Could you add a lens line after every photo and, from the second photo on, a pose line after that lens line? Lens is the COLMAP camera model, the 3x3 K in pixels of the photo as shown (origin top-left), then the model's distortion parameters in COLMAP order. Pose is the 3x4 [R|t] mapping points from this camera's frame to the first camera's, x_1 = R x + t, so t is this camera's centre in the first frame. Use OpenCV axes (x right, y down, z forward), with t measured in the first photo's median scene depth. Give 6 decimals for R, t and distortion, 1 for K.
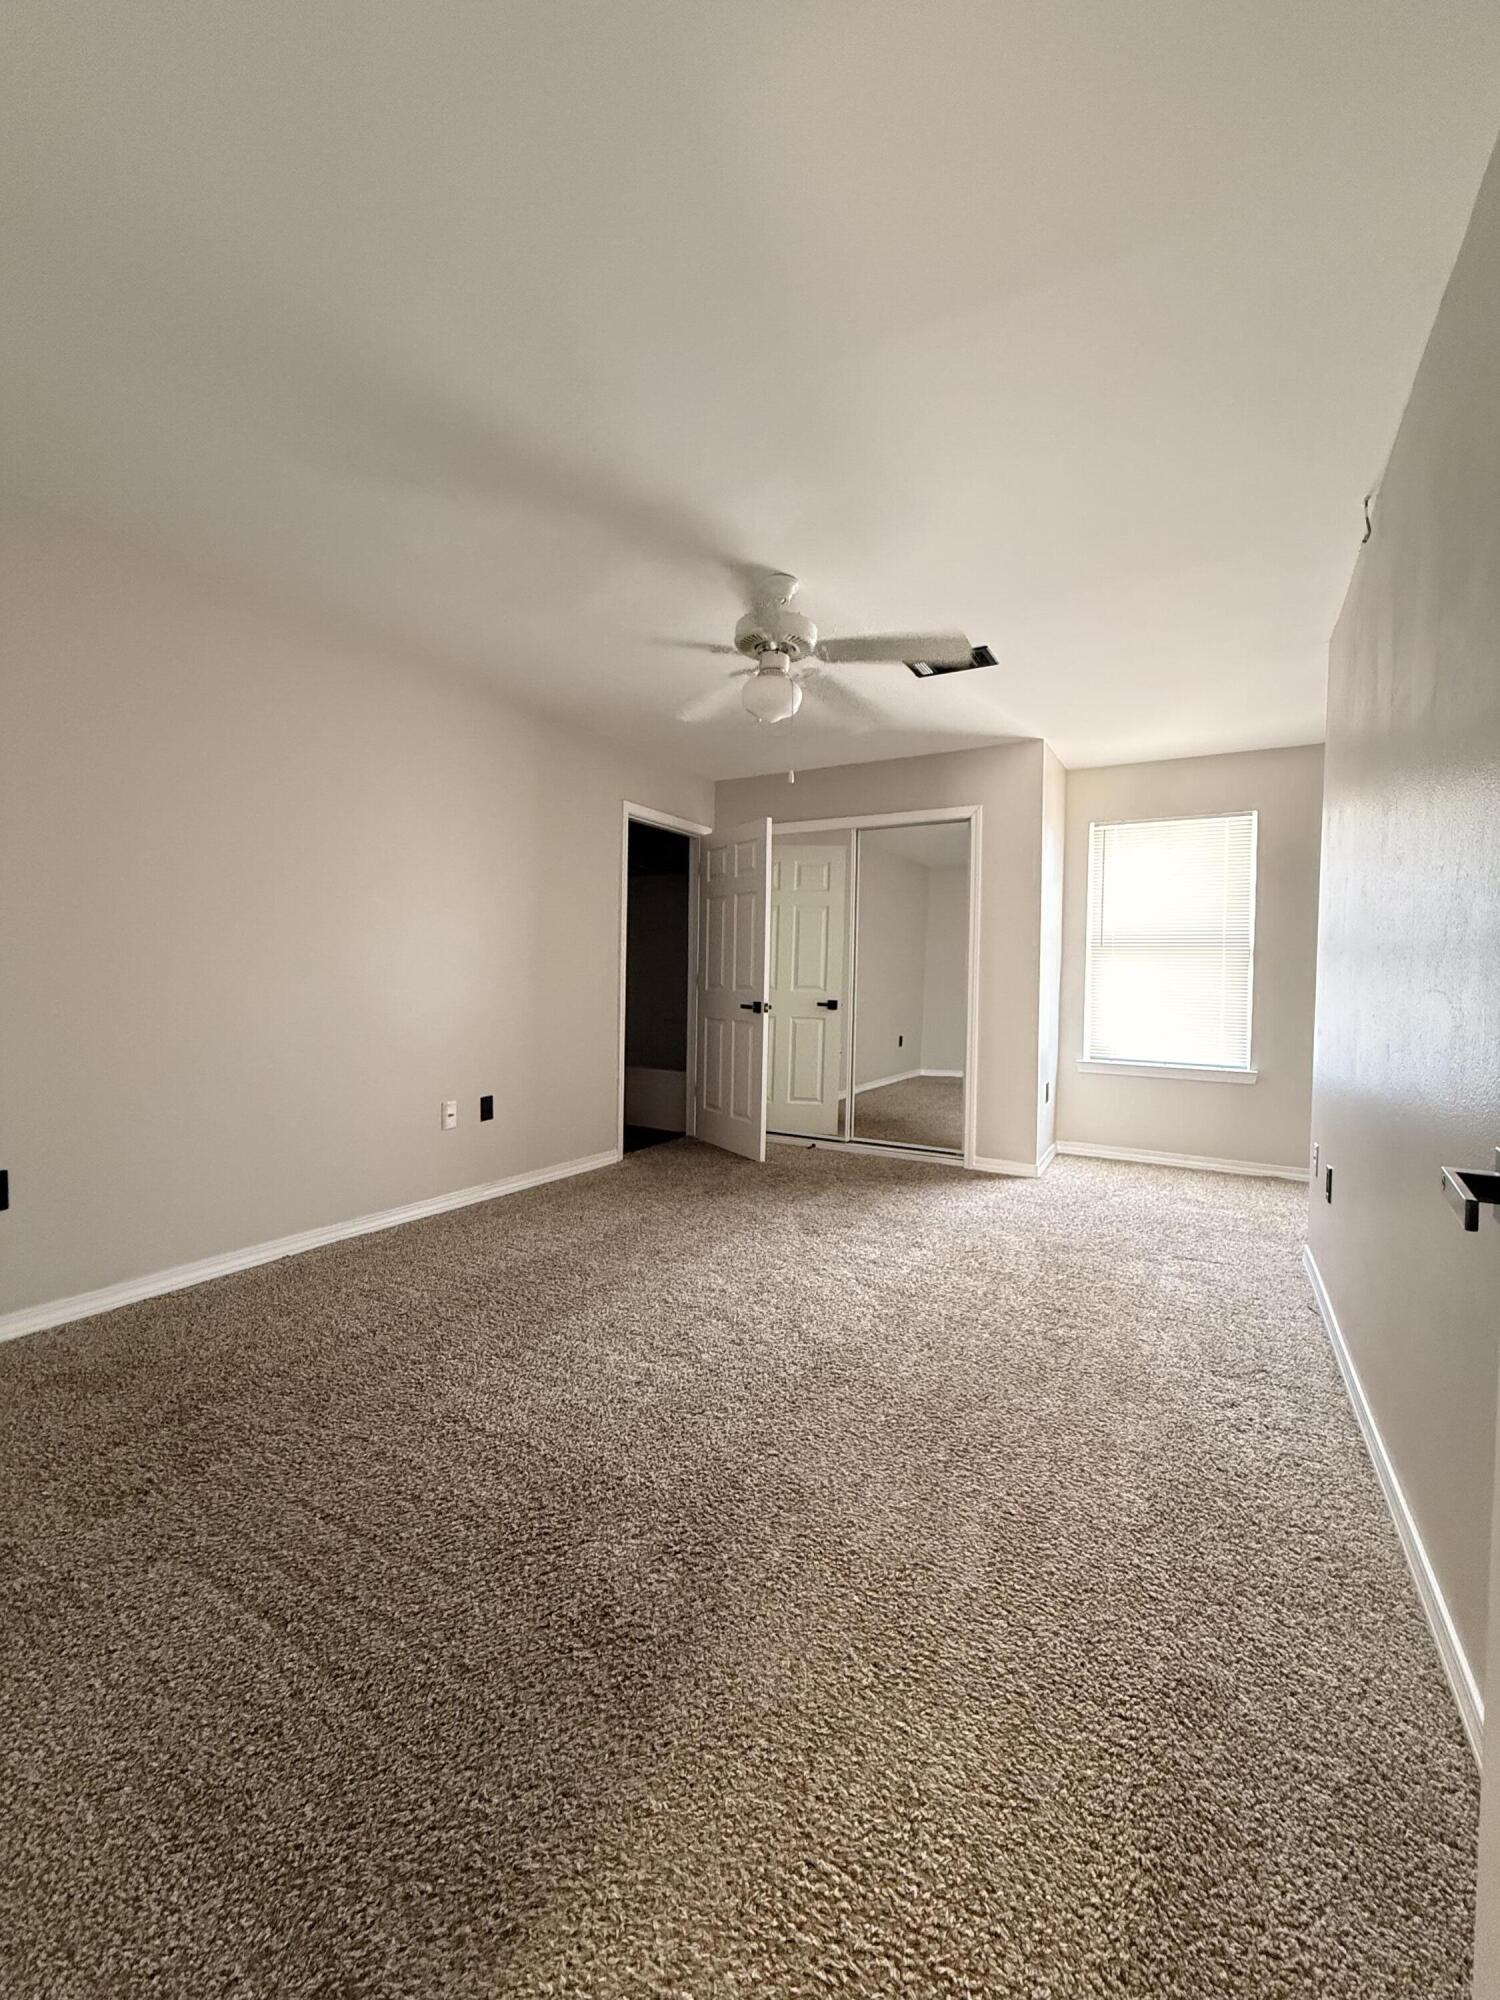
lens RADIAL K [[800.8, 0, 753.6], [0, 800.8, 988.5], [0, 0, 1]] dist [0.002517, 0.000132]
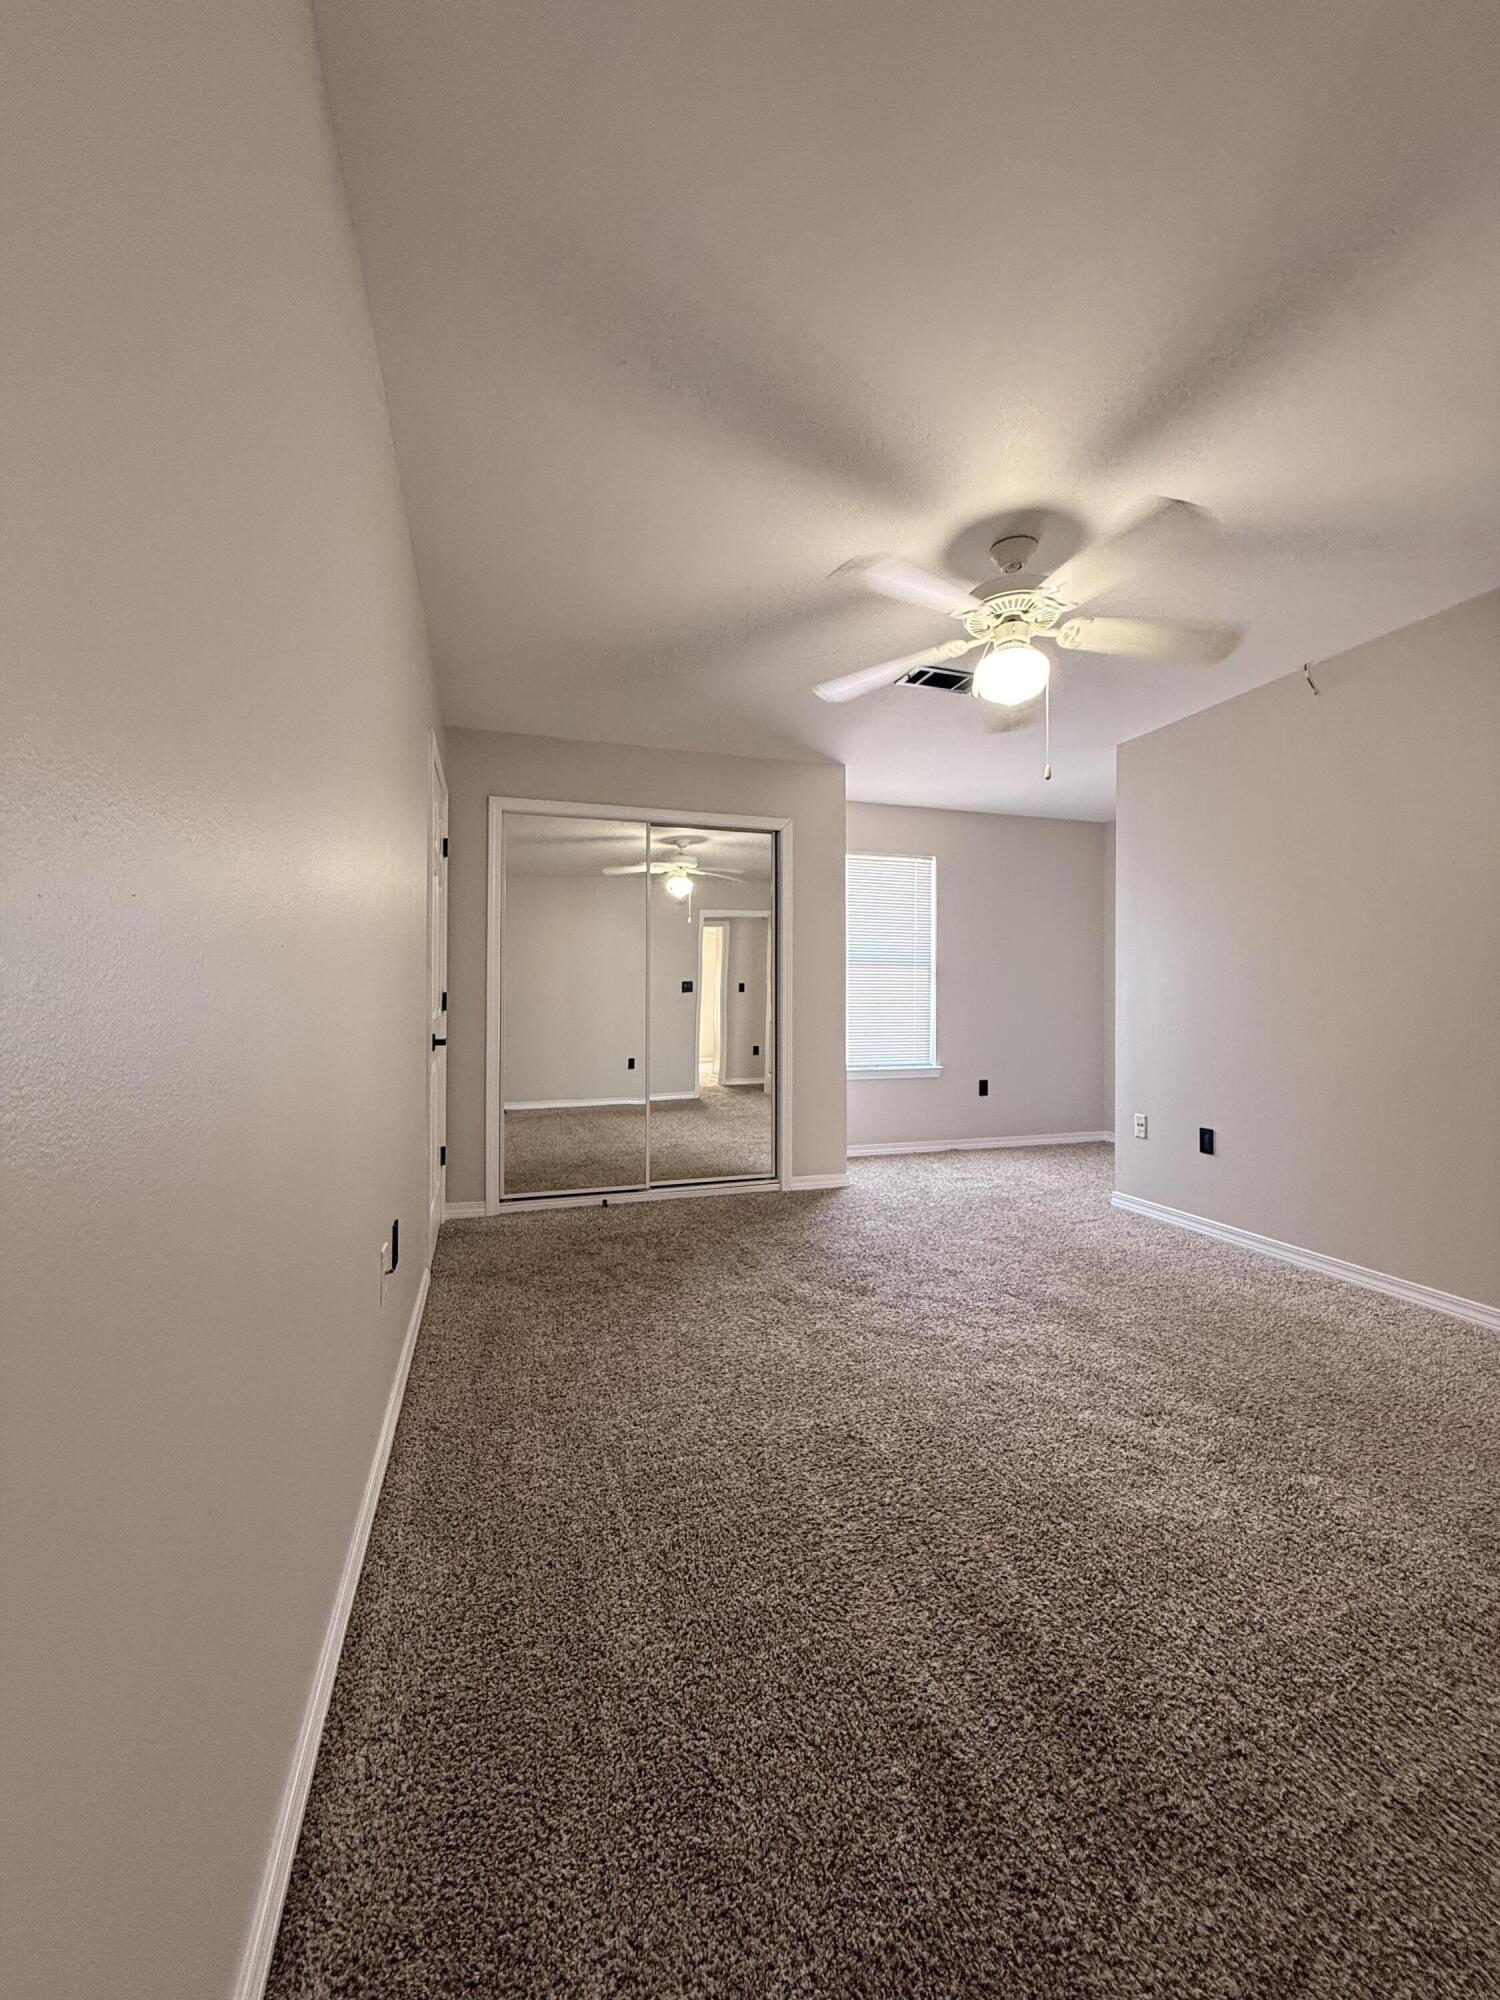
lens RADIAL K [[800.8, 0, 762.3], [0, 800.8, 989.5], [0, 0, 1]] dist [0.002517, 0.000132]
pose [[0.668941, -0.007757, 0.743275, -0.537053], [0.020781, 0.999750, -0.008269, -0.012467], [-0.743025, 0.020978, 0.668934, 0.422456]]
